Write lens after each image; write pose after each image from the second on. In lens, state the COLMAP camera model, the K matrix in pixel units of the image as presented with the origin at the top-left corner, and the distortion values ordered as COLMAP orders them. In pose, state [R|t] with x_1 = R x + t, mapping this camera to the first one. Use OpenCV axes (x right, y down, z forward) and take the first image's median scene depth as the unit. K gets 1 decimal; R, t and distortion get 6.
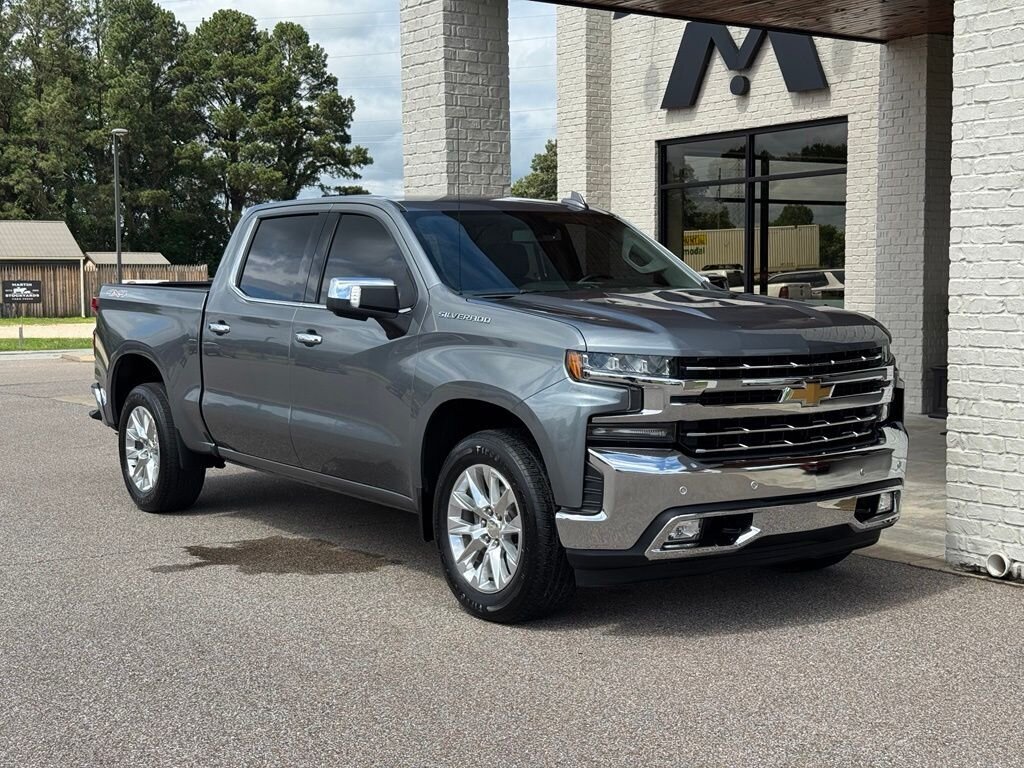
lens RADIAL K [[1435.4, 0, 504.9], [0, 1435.4, 391.1], [0, 0, 1]] dist [0.134209, 0.000000]
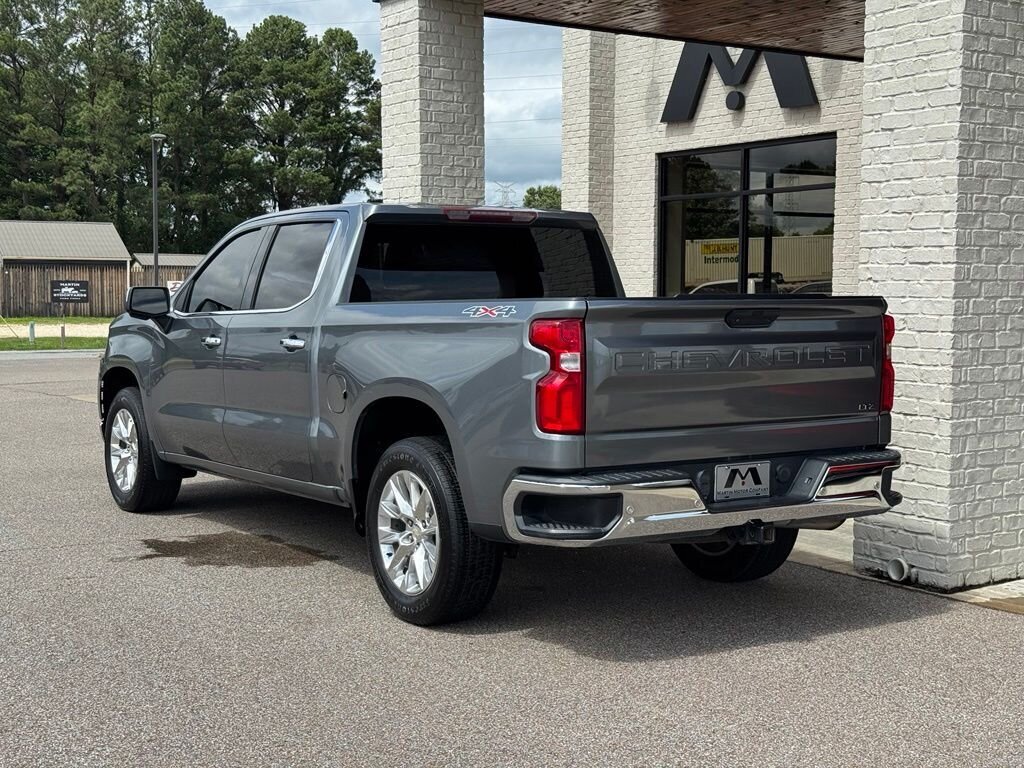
lens RADIAL K [[1435.4, 0, 502.0], [0, 1435.4, 383.3], [0, 0, 1]] dist [0.134209, 0.000000]
pose [[0.999240, 0.015191, -0.035901, 0.056697], [-0.015498, 0.999846, -0.008293, -0.001299], [0.035769, 0.008843, 0.999321, -0.034988]]
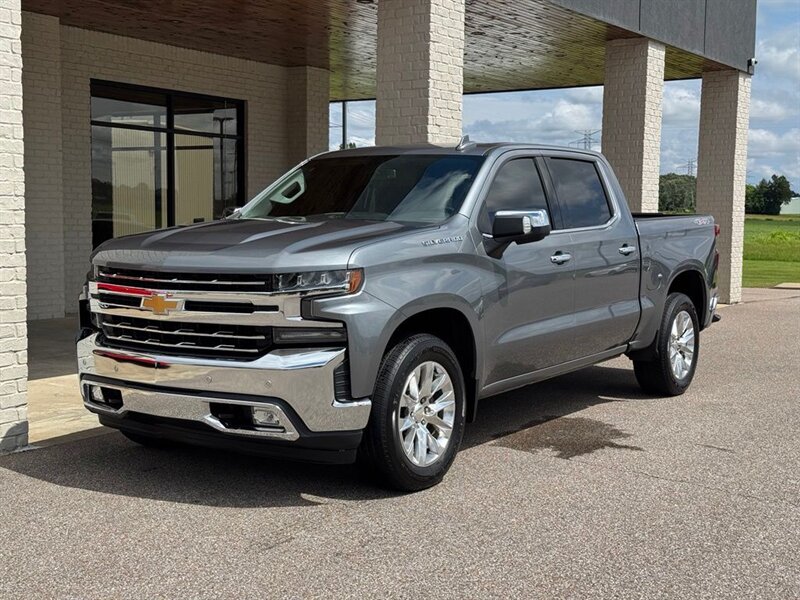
lens RADIAL K [[1121.4, 0, 404.4], [0, 1121.4, 297.2], [0, 0, 1]] dist [0.134209, 0.000000]
pose [[-0.360479, -0.063492, 0.930604, -0.691023], [0.066241, 0.993419, 0.093437, -0.070730], [-0.930412, 0.095326, -0.353901, 1.016698]]
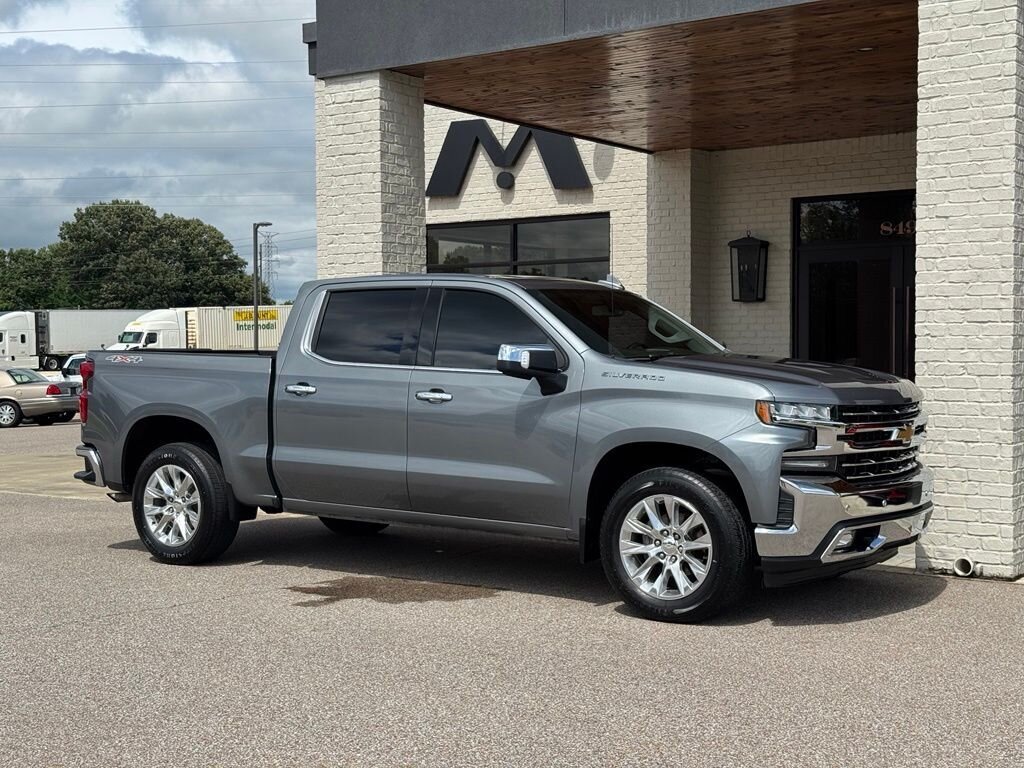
lens RADIAL K [[1435.4, 0, 507.1], [0, 1435.4, 386.7], [0, 0, 1]] dist [0.134209, 0.000000]
pose [[0.945287, -0.001532, 0.326235, -0.304640], [0.019550, 0.998458, -0.051958, 0.011193], [-0.325653, 0.055493, 0.943860, -0.071535]]
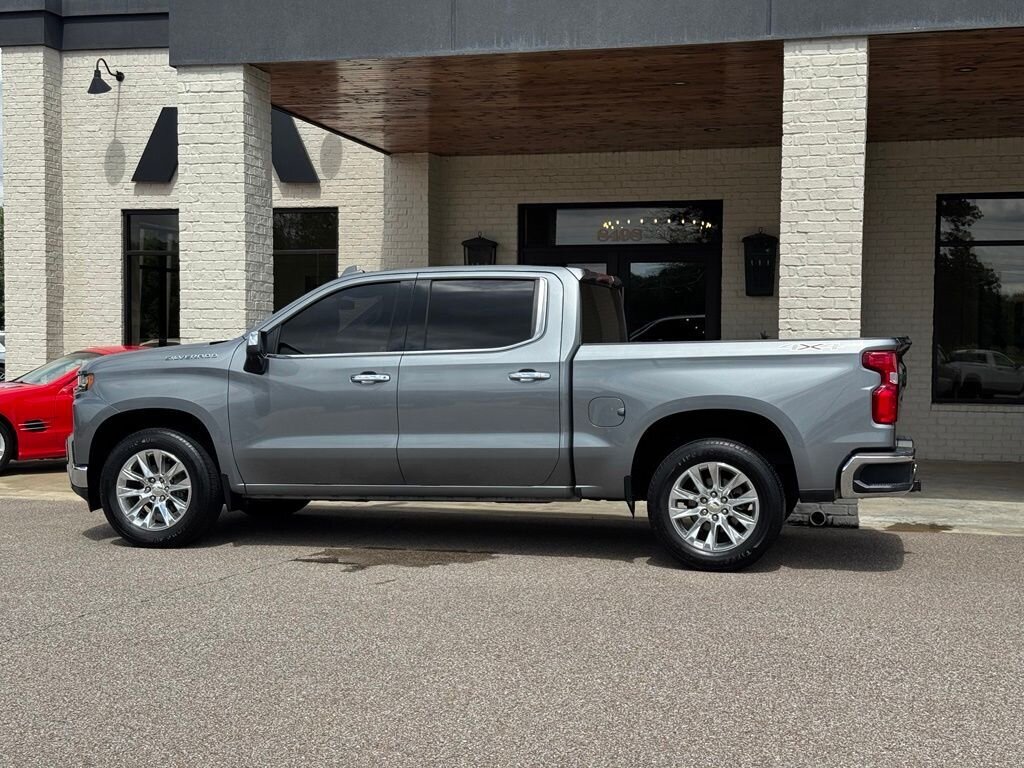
lens RADIAL K [[1435.4, 0, 506.6], [0, 1435.4, 392.5], [0, 0, 1]] dist [0.134209, 0.000000]
pose [[0.764423, -0.007099, 0.644676, -0.607741], [0.036527, 0.998810, -0.032313, 0.012323], [-0.643680, 0.048249, 0.763773, -0.002482]]
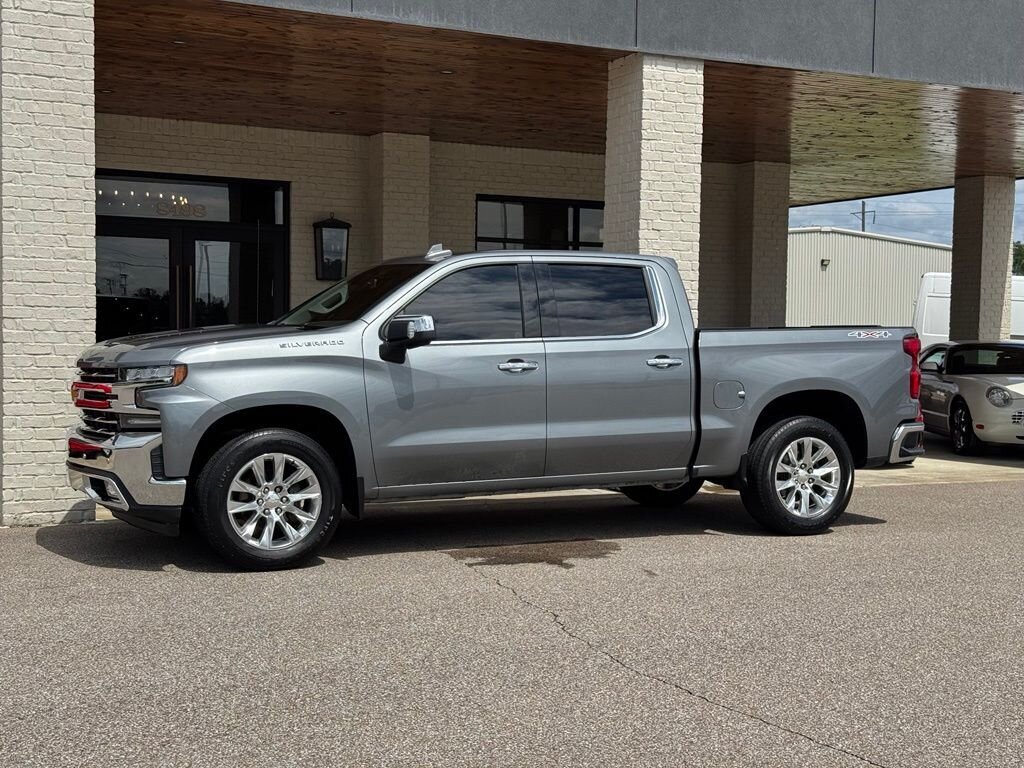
lens RADIAL K [[1435.4, 0, 505.9], [0, 1435.4, 385.6], [0, 0, 1]] dist [0.134209, 0.000000]
pose [[0.153027, -0.023387, 0.987945, -0.919510], [0.063547, 0.997884, 0.013779, -0.027272], [-0.986177, 0.060672, 0.154190, 0.584253]]
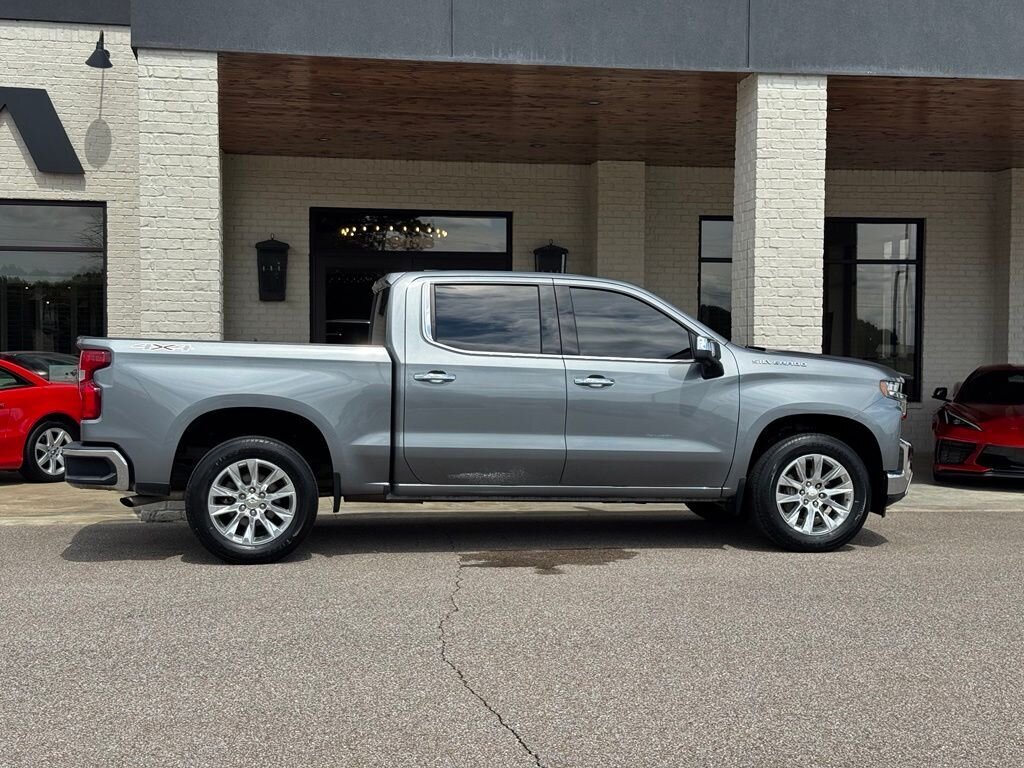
lens RADIAL K [[1435.4, 0, 507.0], [0, 1435.4, 394.3], [0, 0, 1]] dist [0.134209, 0.000000]
pose [[0.441194, -0.013556, 0.897309, -0.896346], [0.061561, 0.997988, -0.015192, -0.006753], [-0.895298, 0.061942, 0.441141, 0.330945]]
